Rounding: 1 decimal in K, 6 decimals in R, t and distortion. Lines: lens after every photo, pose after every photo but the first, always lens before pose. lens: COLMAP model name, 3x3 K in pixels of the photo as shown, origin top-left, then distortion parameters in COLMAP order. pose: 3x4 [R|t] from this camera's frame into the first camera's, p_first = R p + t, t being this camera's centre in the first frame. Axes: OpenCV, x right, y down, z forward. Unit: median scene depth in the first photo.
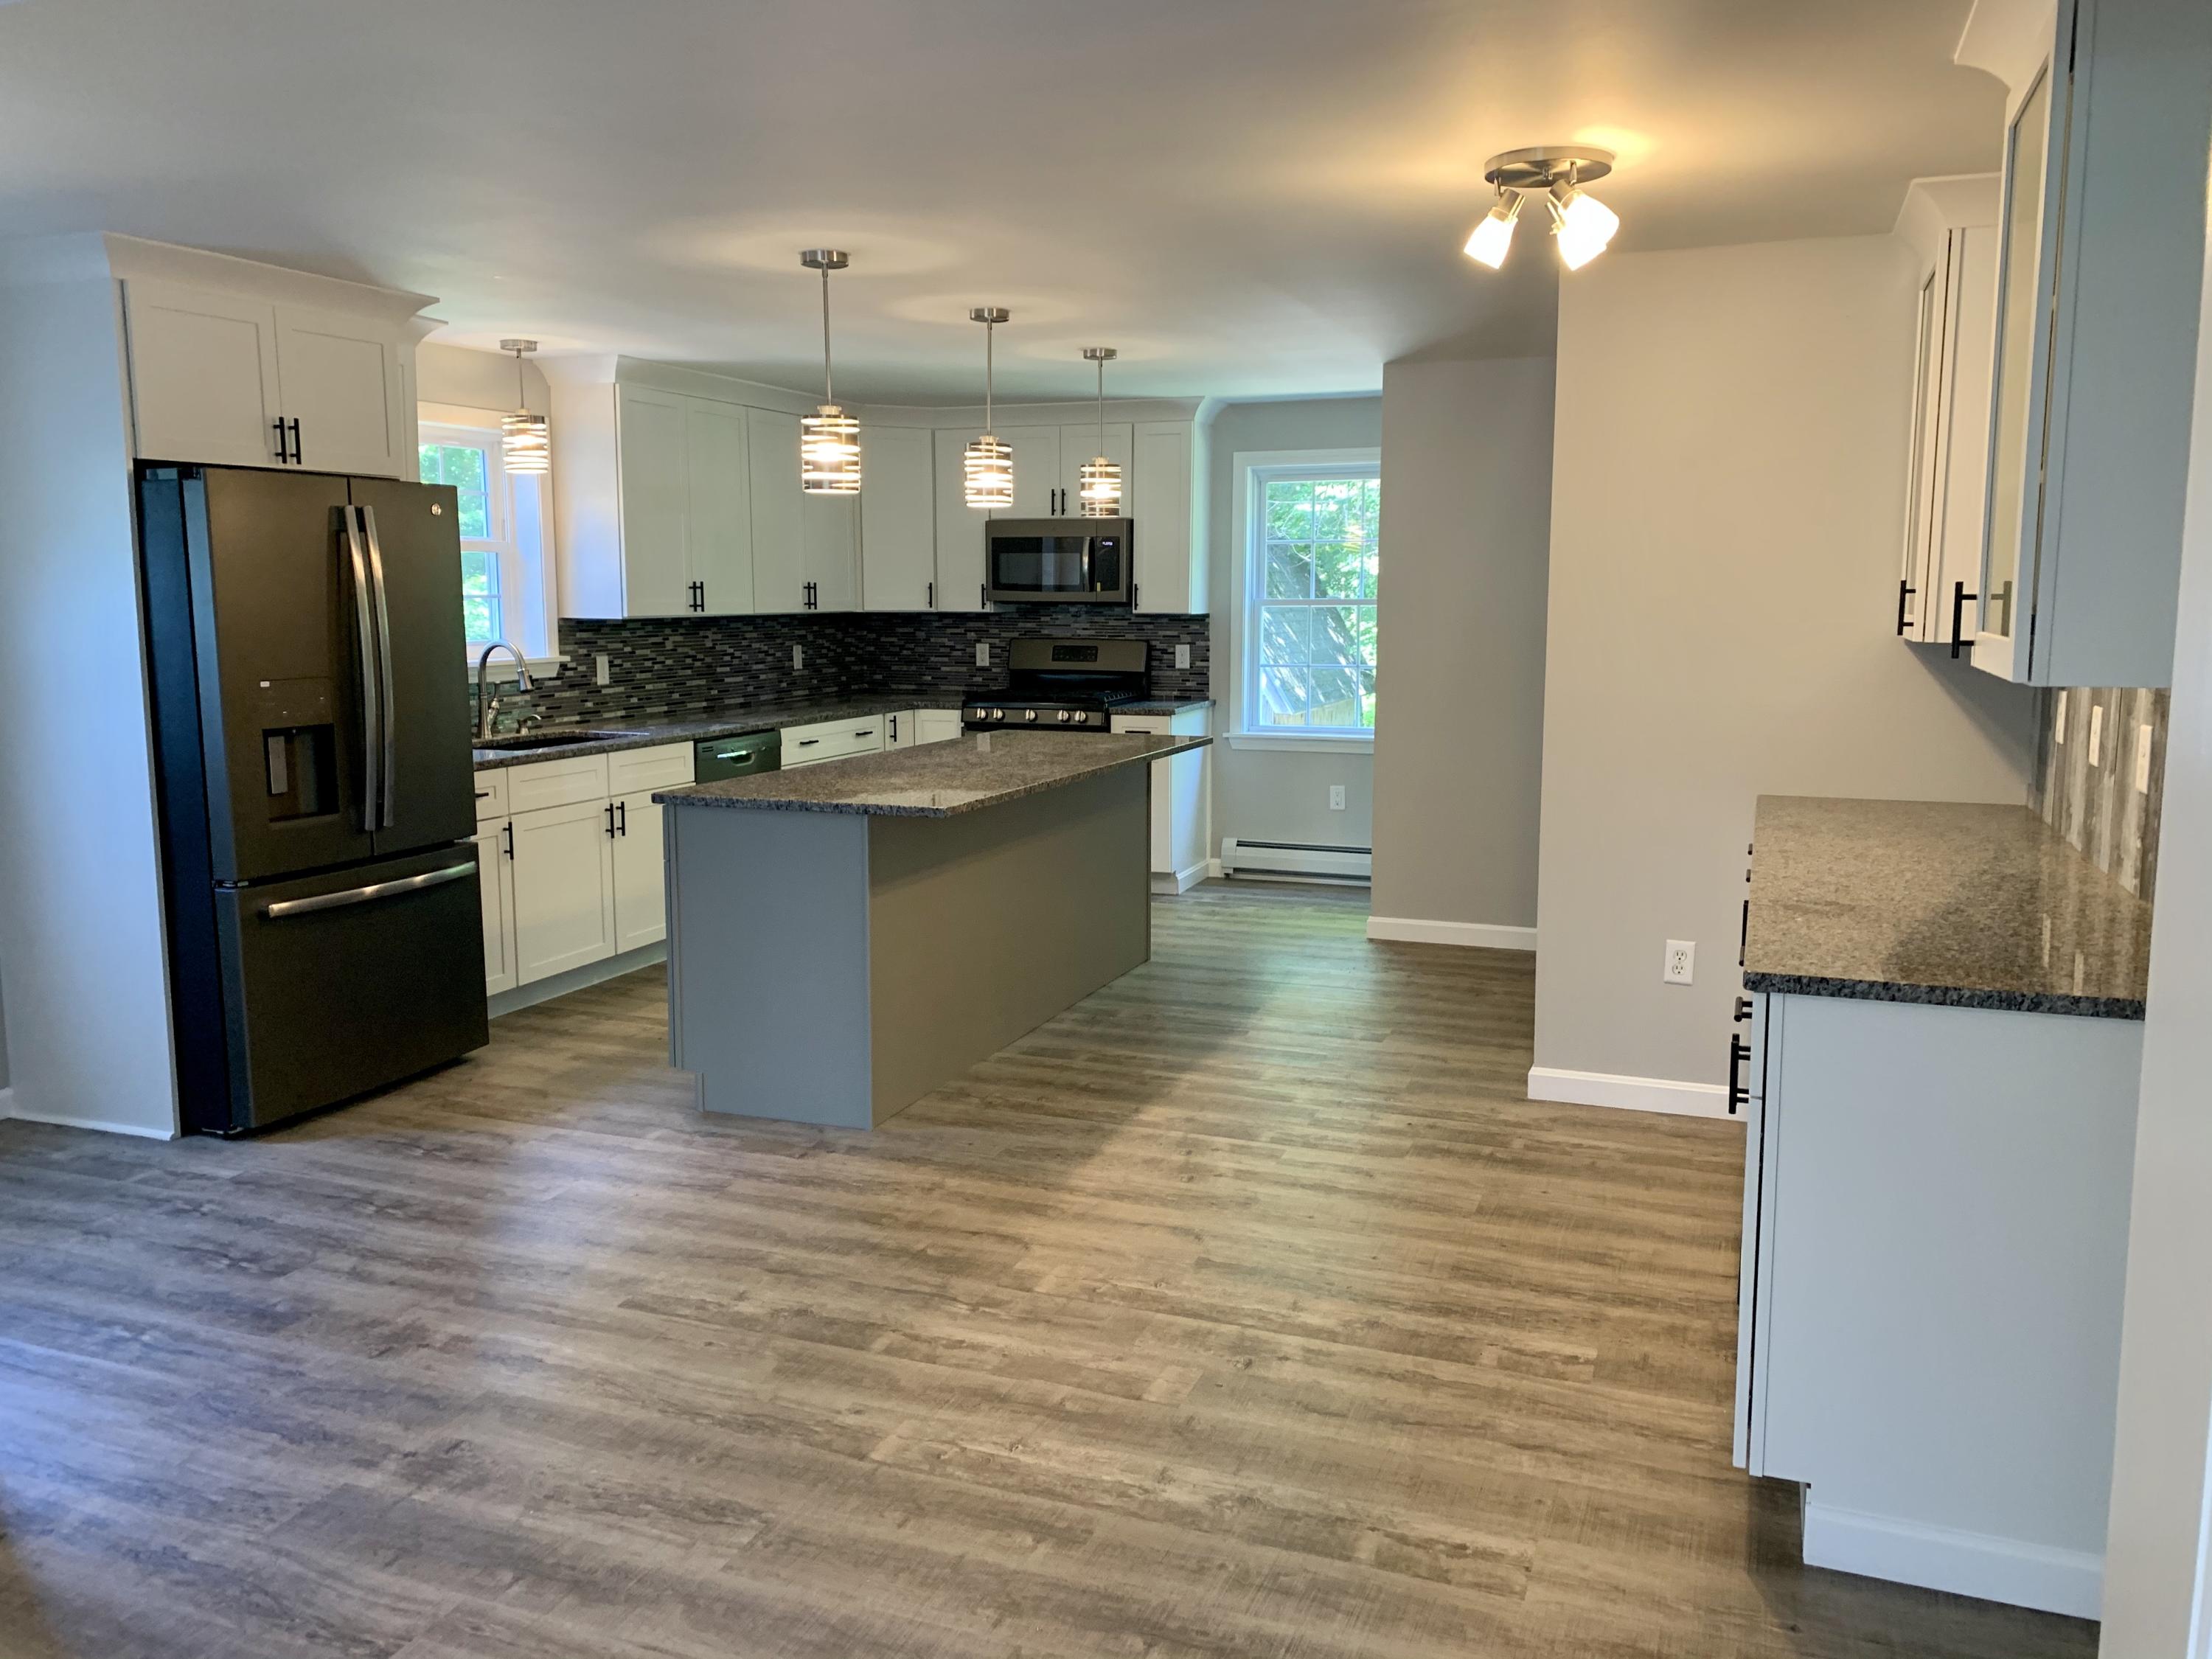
lens RADIAL K [[1697.2, 0, 1105.8], [0, 1697.2, 829.2], [0, 0, 1]] dist [0.030526, 0.004091]
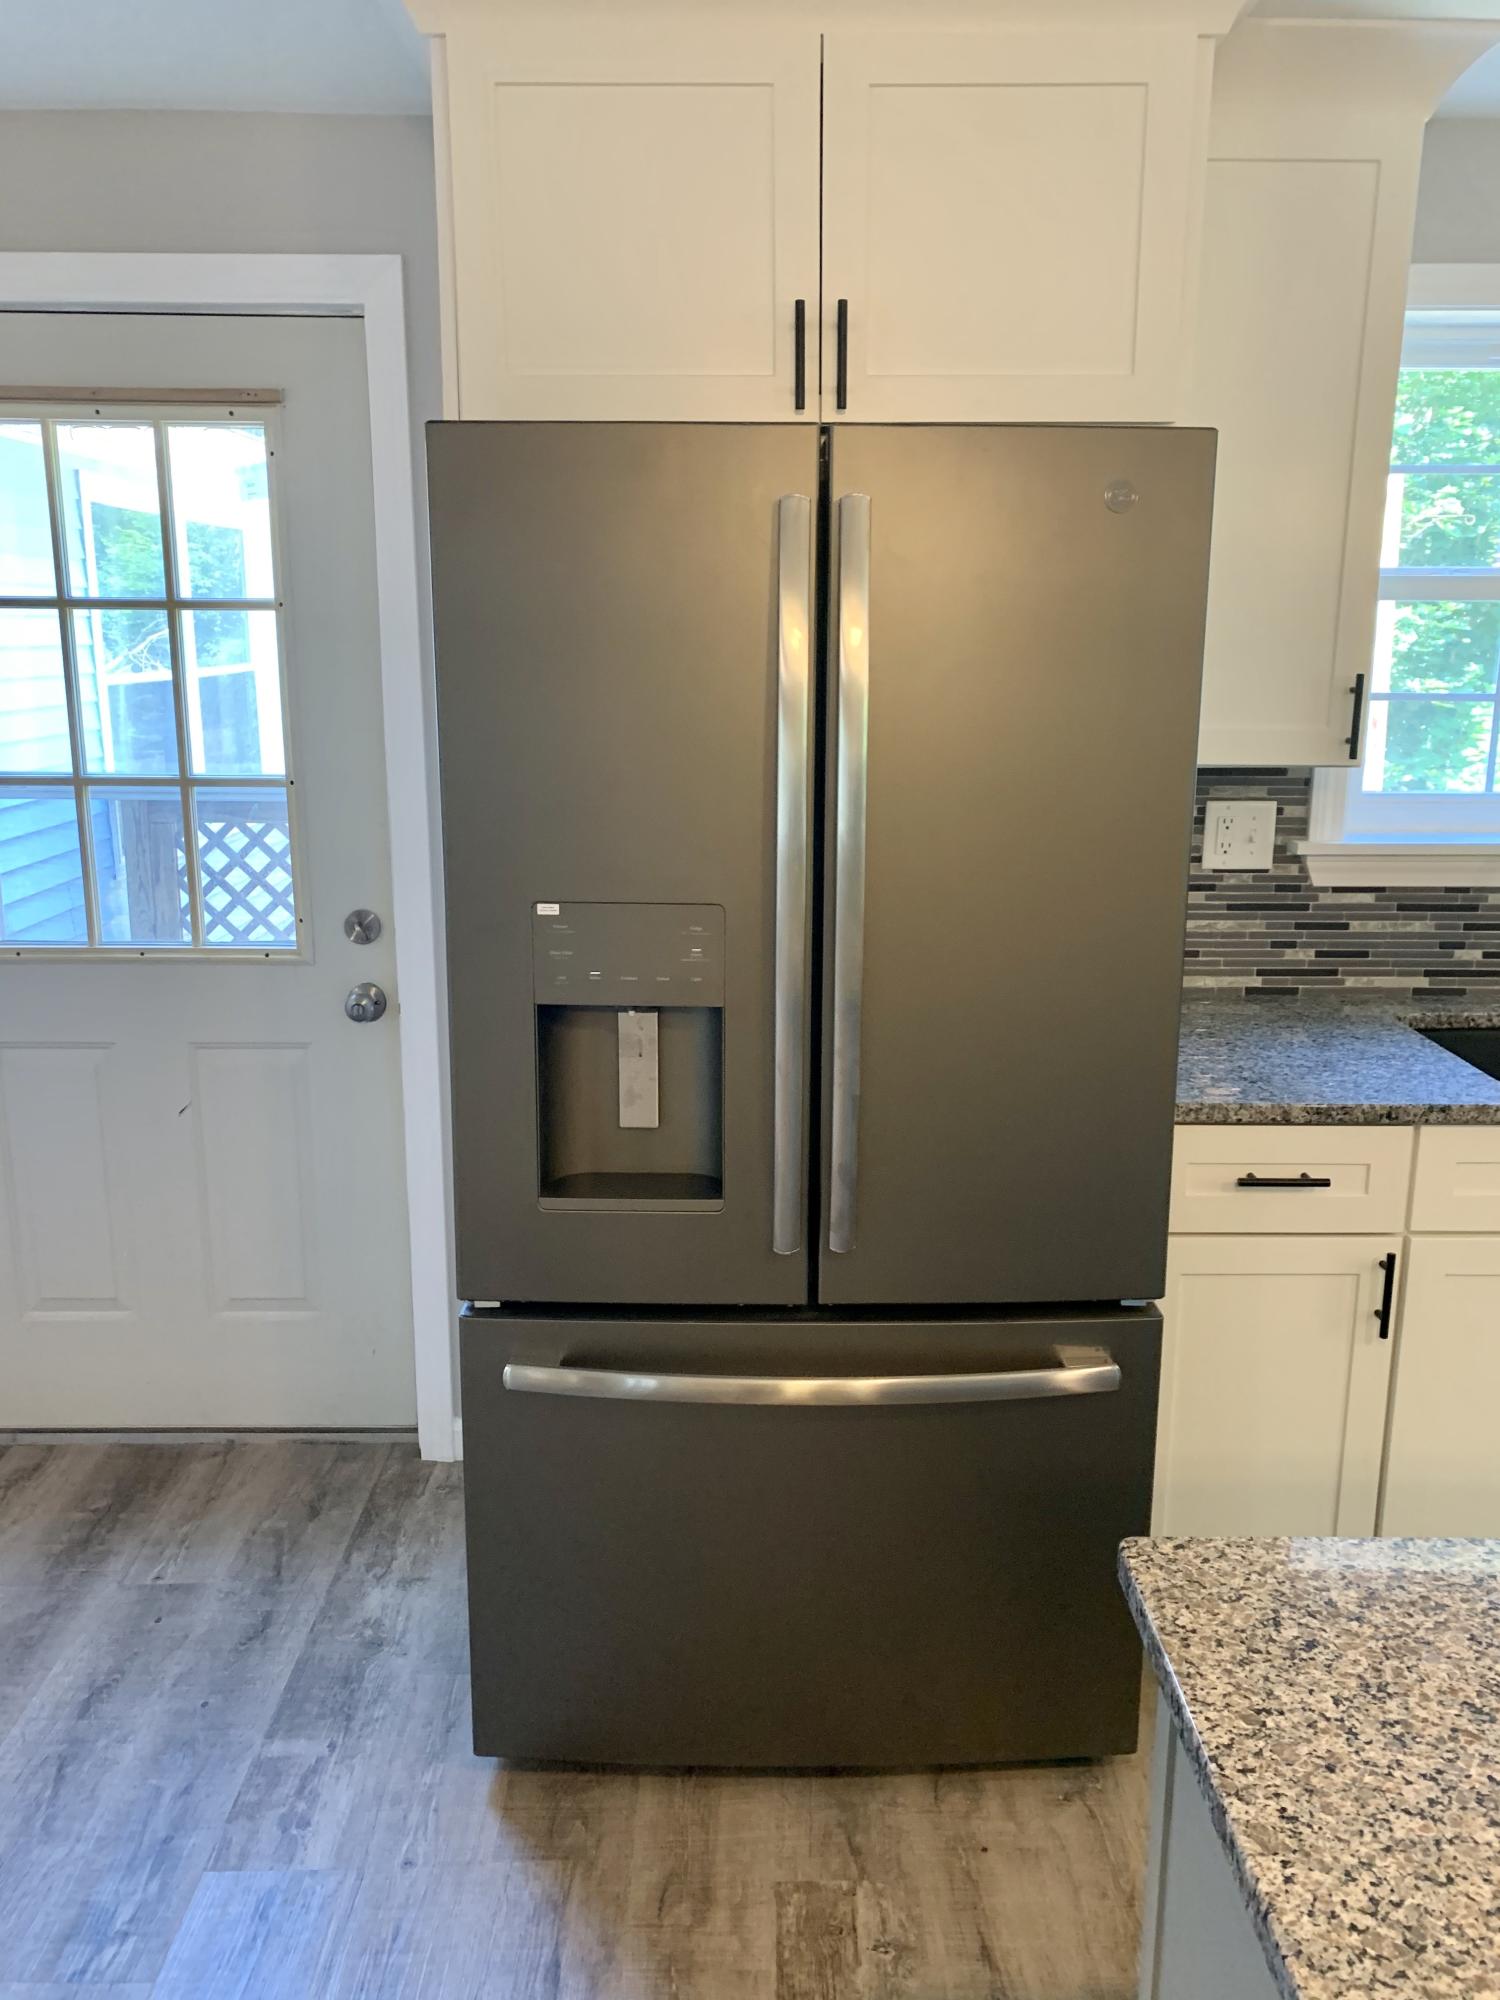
lens RADIAL K [[1534.5, 0, 751.0], [0, 1534.5, 986.2], [0, 0, 1]] dist [0.030526, 0.004091]
pose [[0.383650, 0.210954, -0.899061, -0.096640], [-0.147591, 0.975052, 0.165804, -0.134971], [0.911608, 0.069083, 0.405213, 0.853419]]
